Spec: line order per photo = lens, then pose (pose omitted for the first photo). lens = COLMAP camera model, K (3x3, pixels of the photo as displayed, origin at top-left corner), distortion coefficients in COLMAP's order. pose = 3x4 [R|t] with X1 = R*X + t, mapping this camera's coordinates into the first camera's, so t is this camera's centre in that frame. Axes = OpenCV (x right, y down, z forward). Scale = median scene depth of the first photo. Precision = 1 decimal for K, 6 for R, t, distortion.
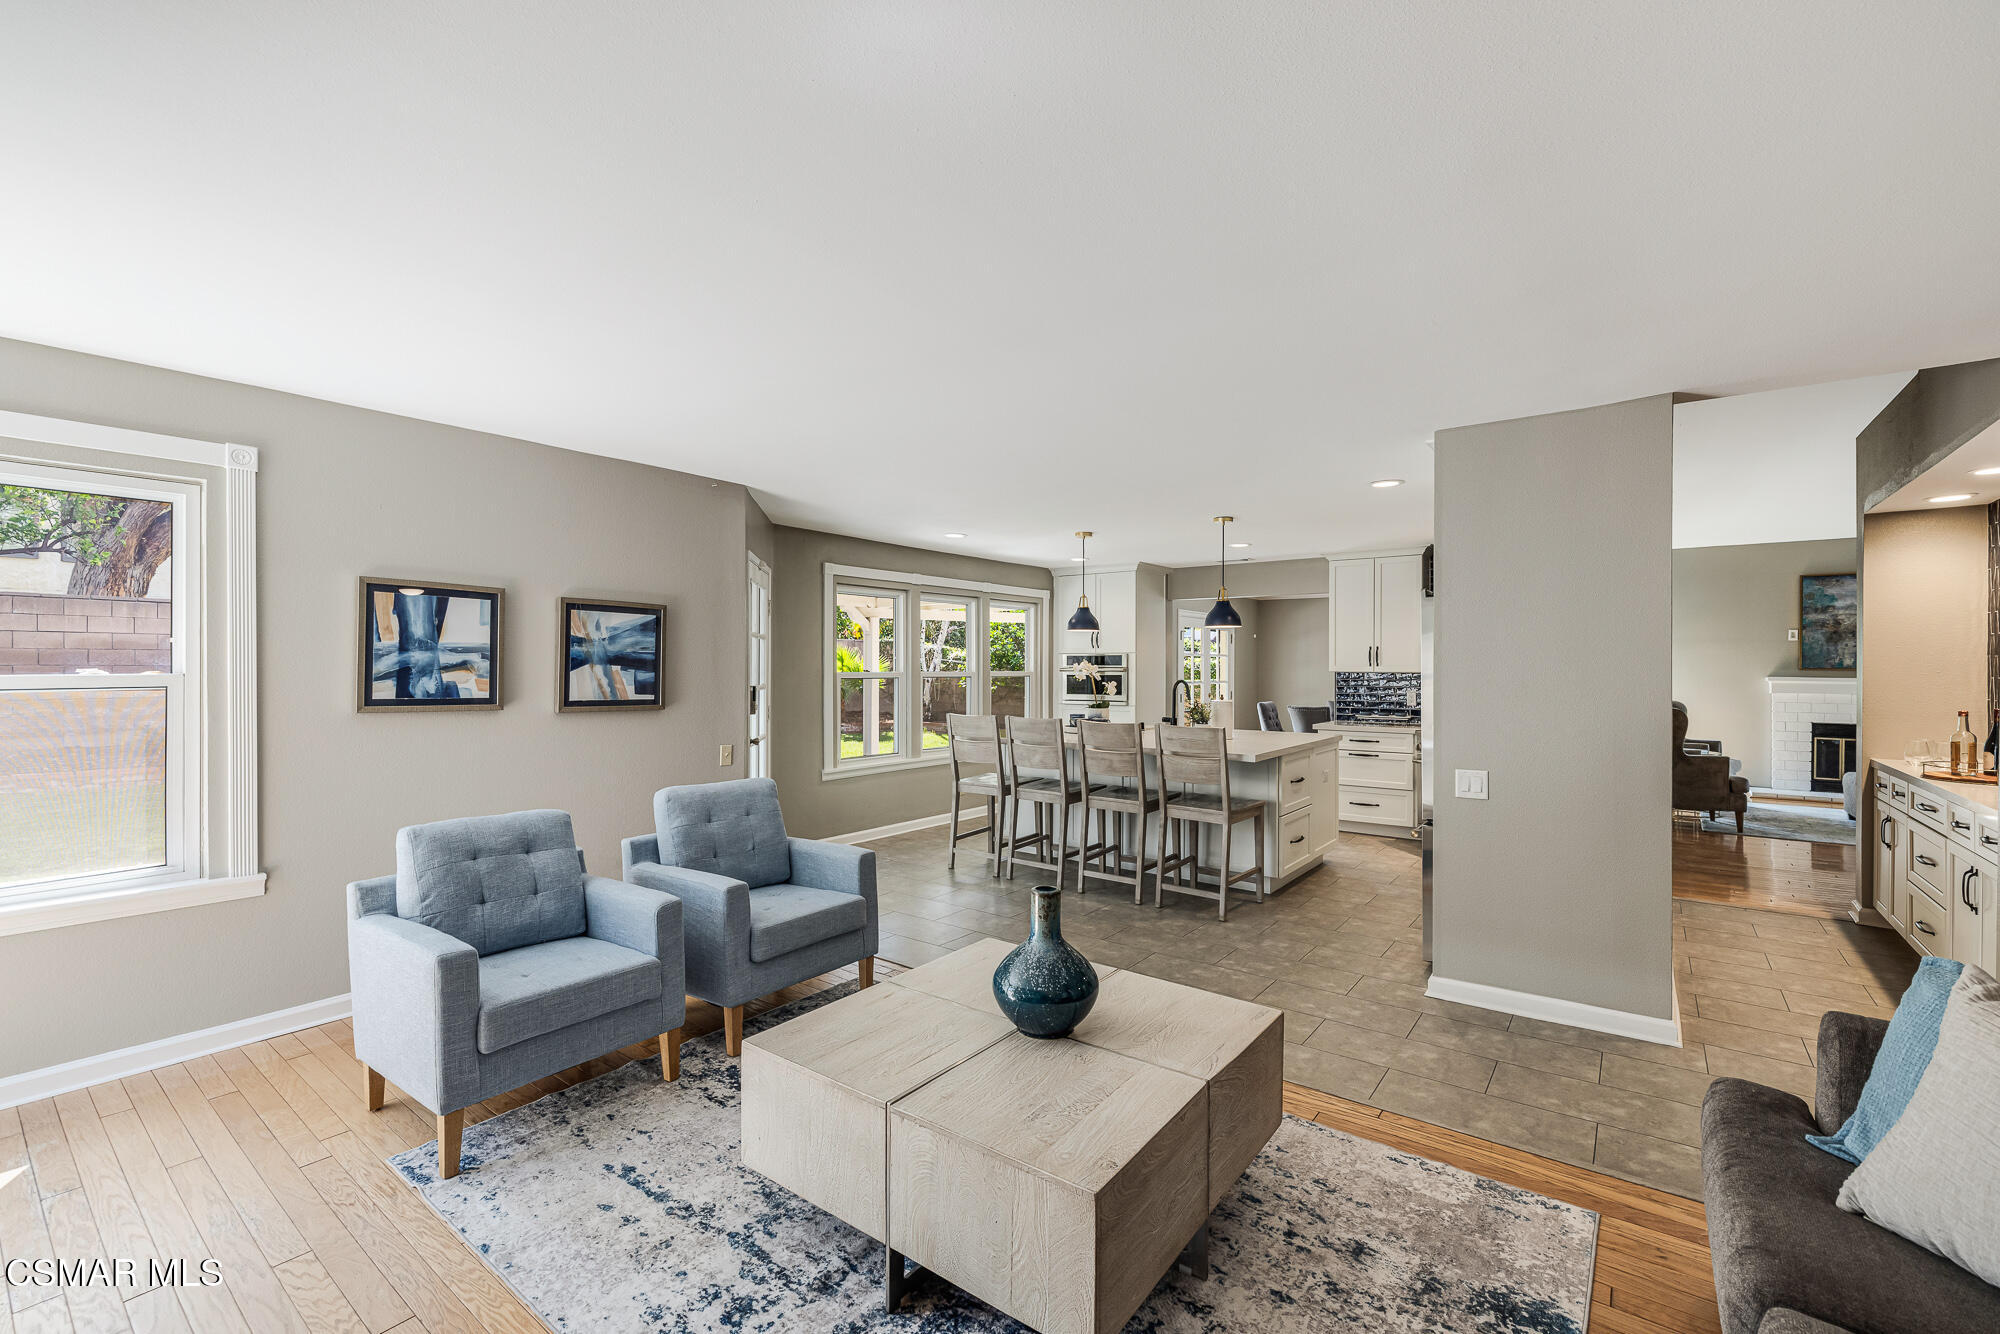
lens RADIAL K [[841.6, 0, 1001.2], [0, 841.6, 665.4], [0, 0, 1]] dist [-0.002162, 0.001502]
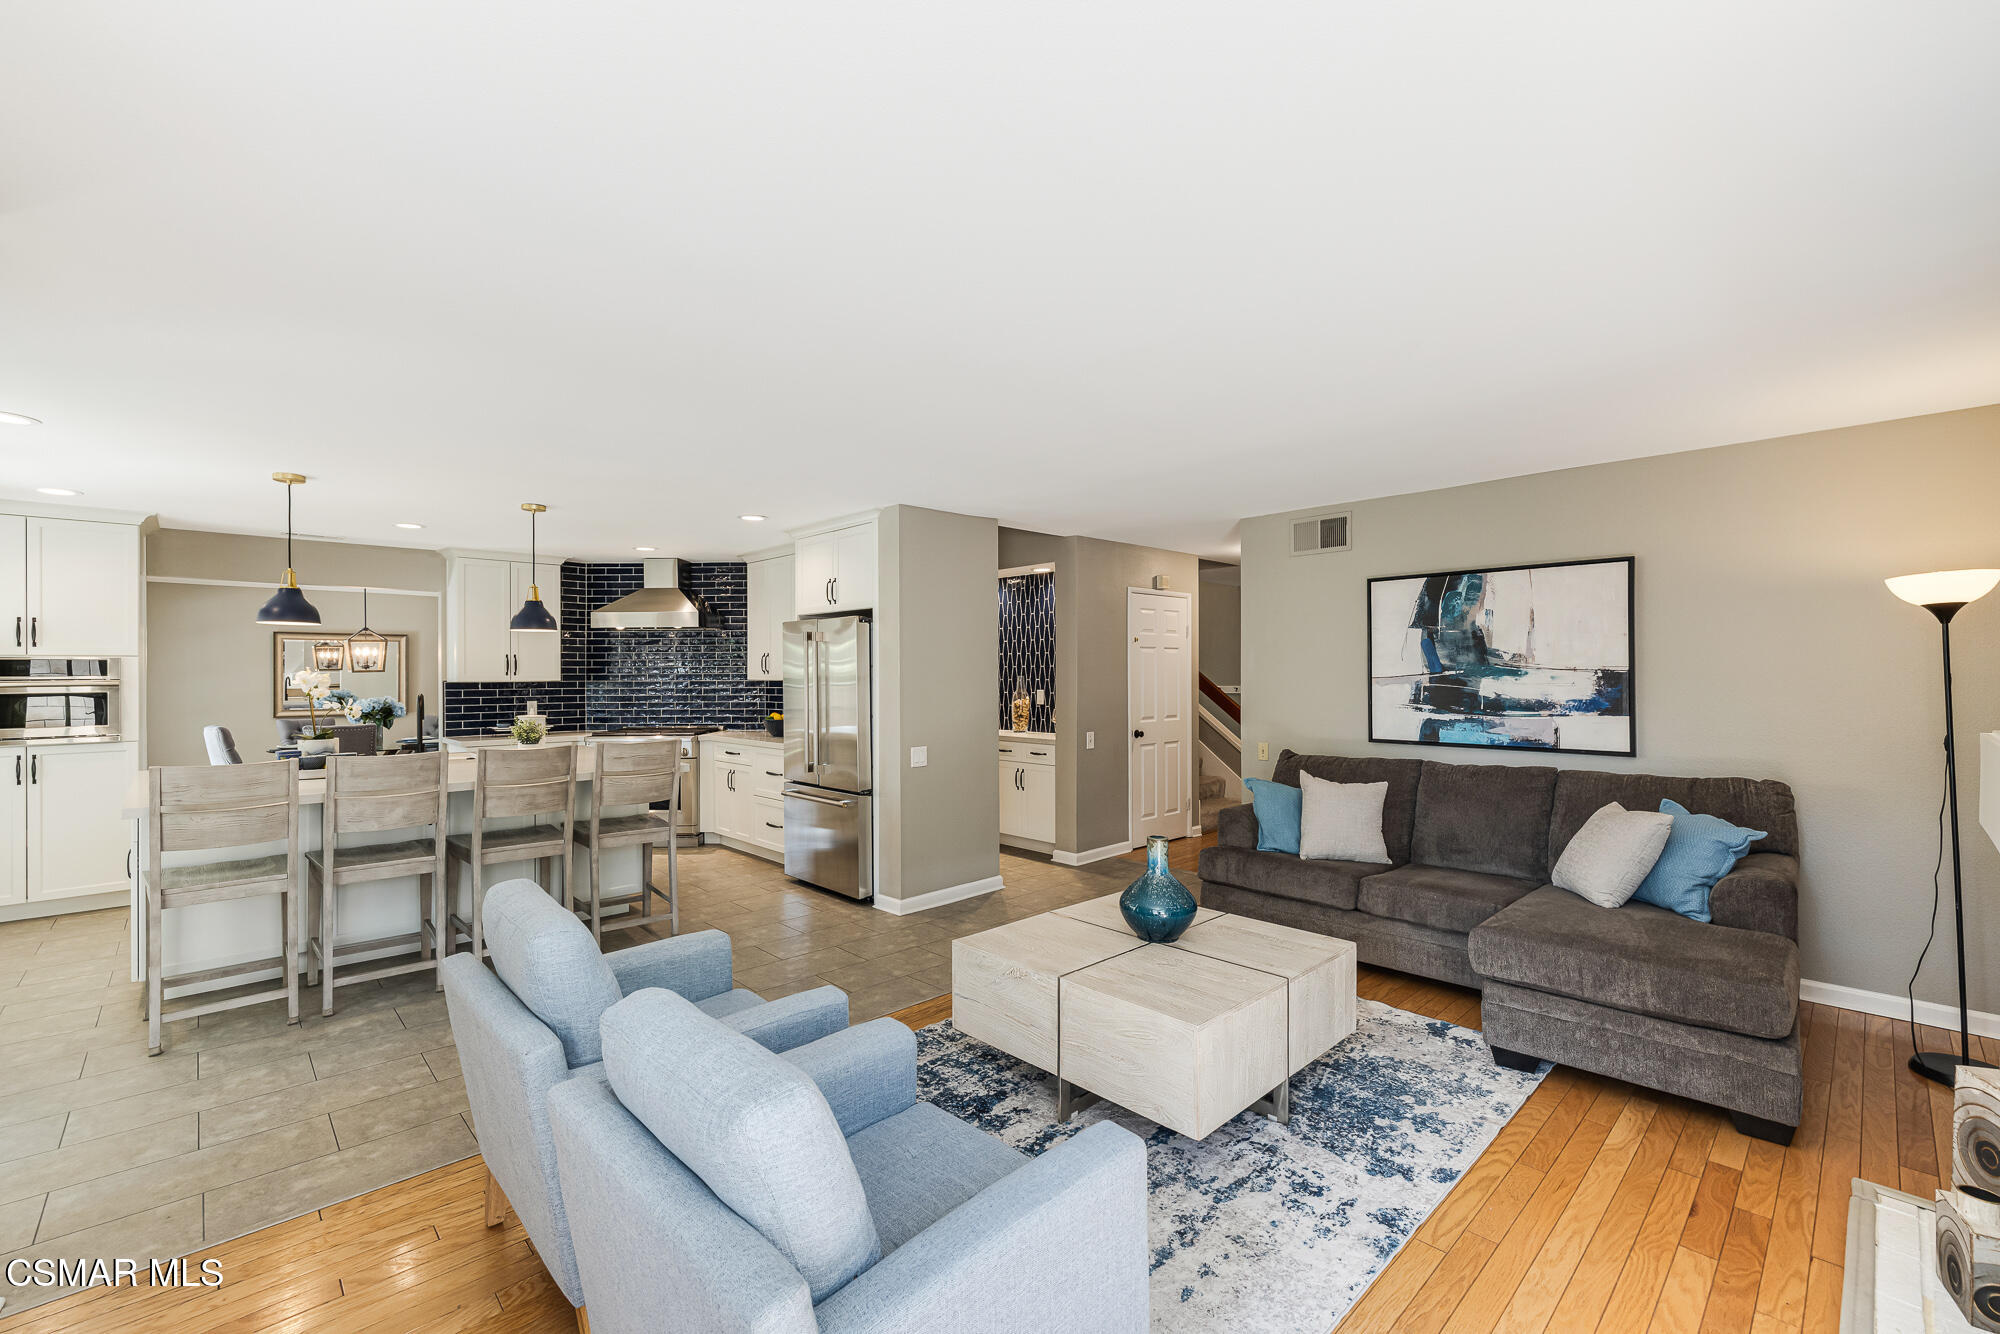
lens RADIAL K [[841.6, 0, 986.6], [0, 841.6, 658.5], [0, 0, 1]] dist [-0.002162, 0.001502]
pose [[0.170906, 0.014285, 0.985184, -0.452322], [0.004043, 0.999876, -0.015199, -0.001757], [-0.985279, 0.006581, 0.170827, 0.344716]]
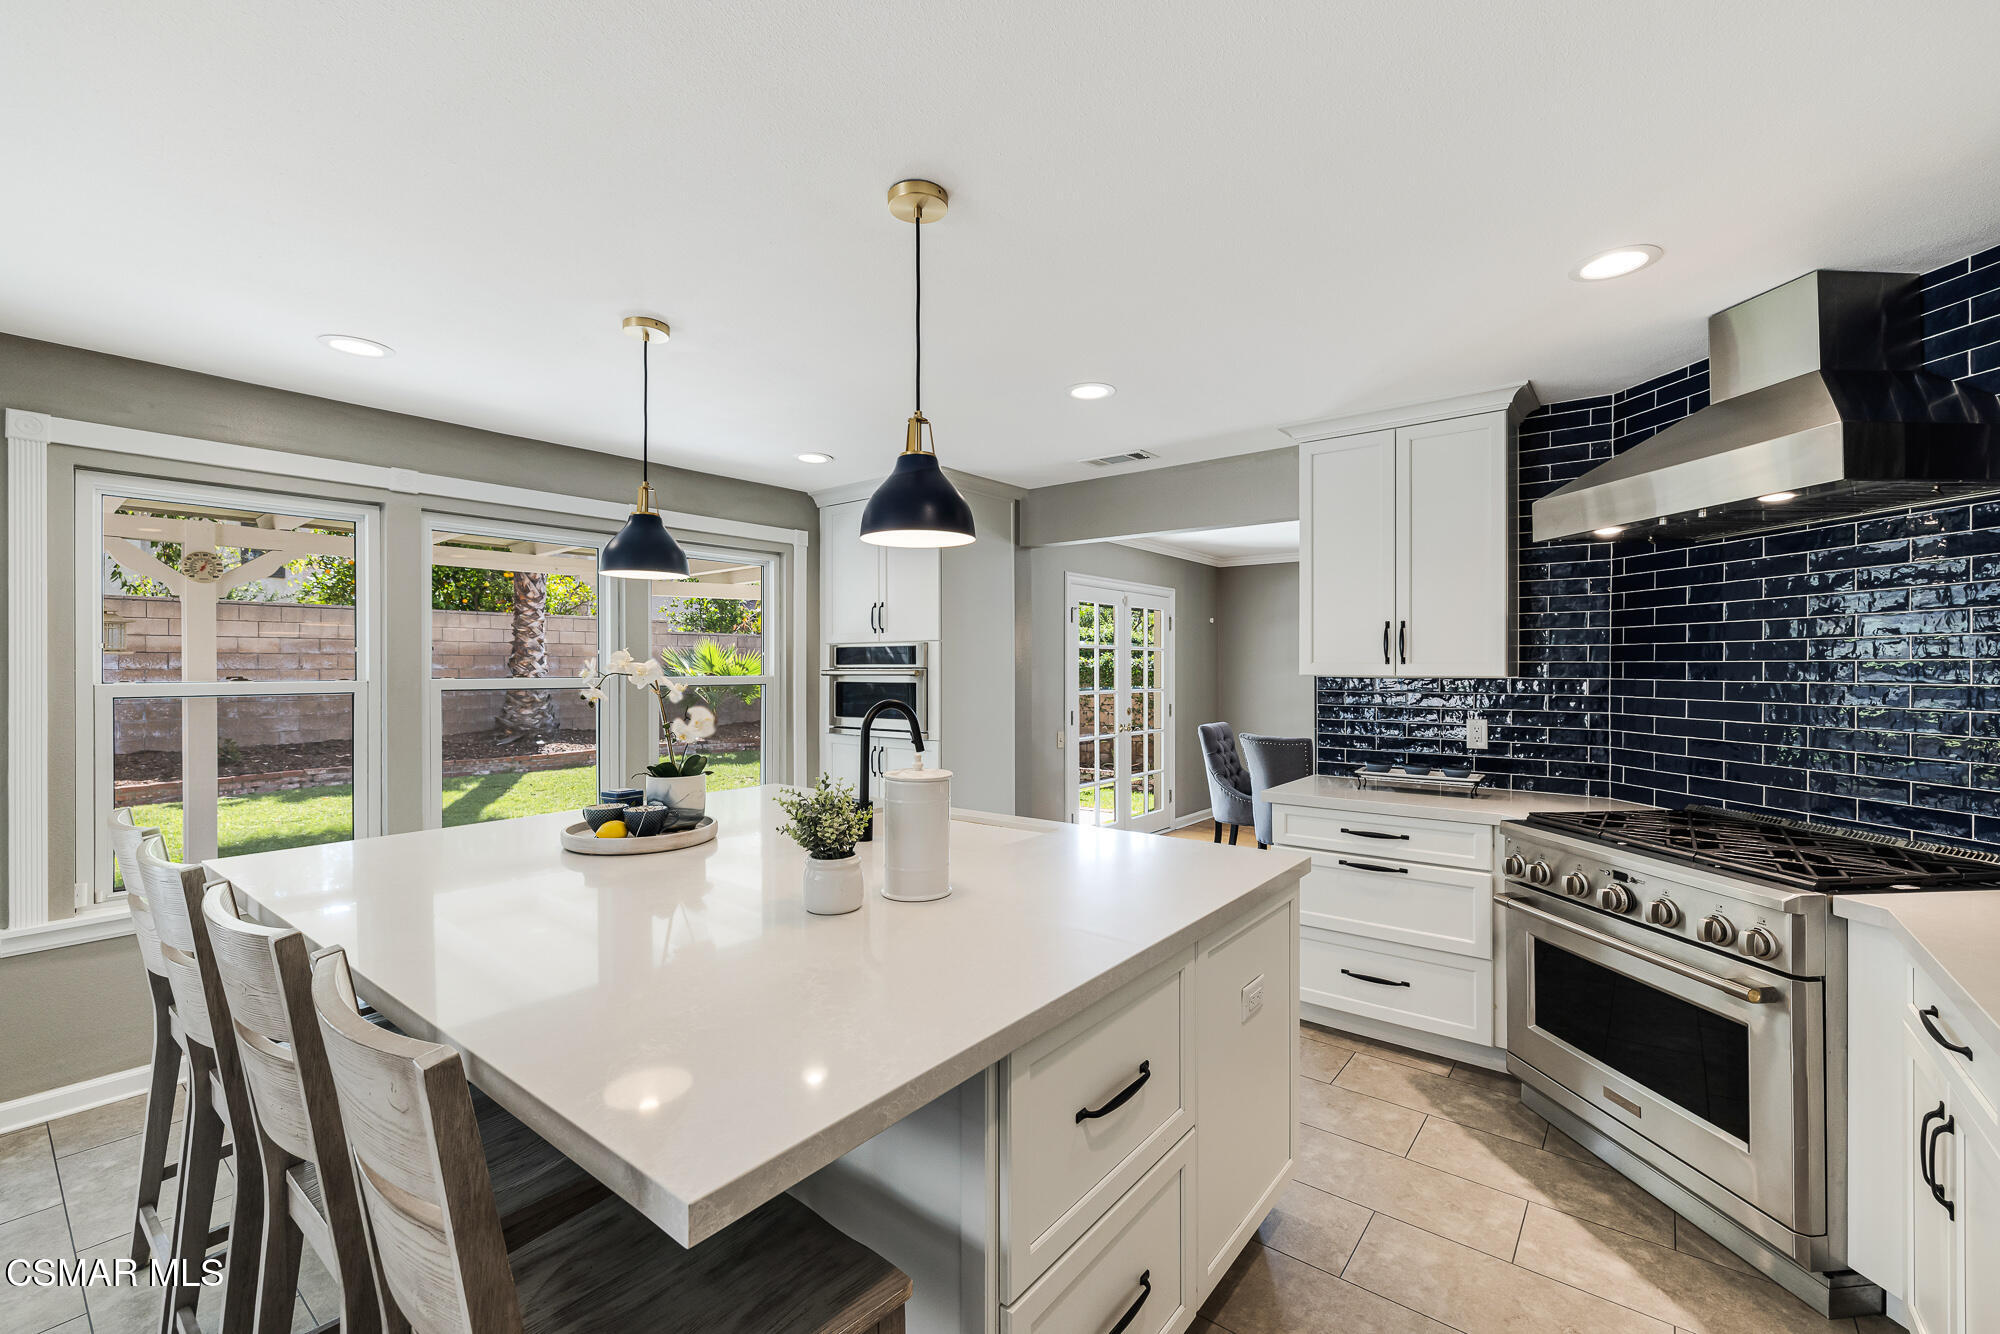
lens RADIAL K [[841.6, 0, 1000.4], [0, 841.6, 670.1], [0, 0, 1]] dist [-0.002162, 0.001502]
pose [[0.999887, -0.002605, -0.014779, 0.263678], [0.002633, 0.999995, 0.001853, 0.003024], [0.014774, -0.001891, 0.999889, 0.604780]]
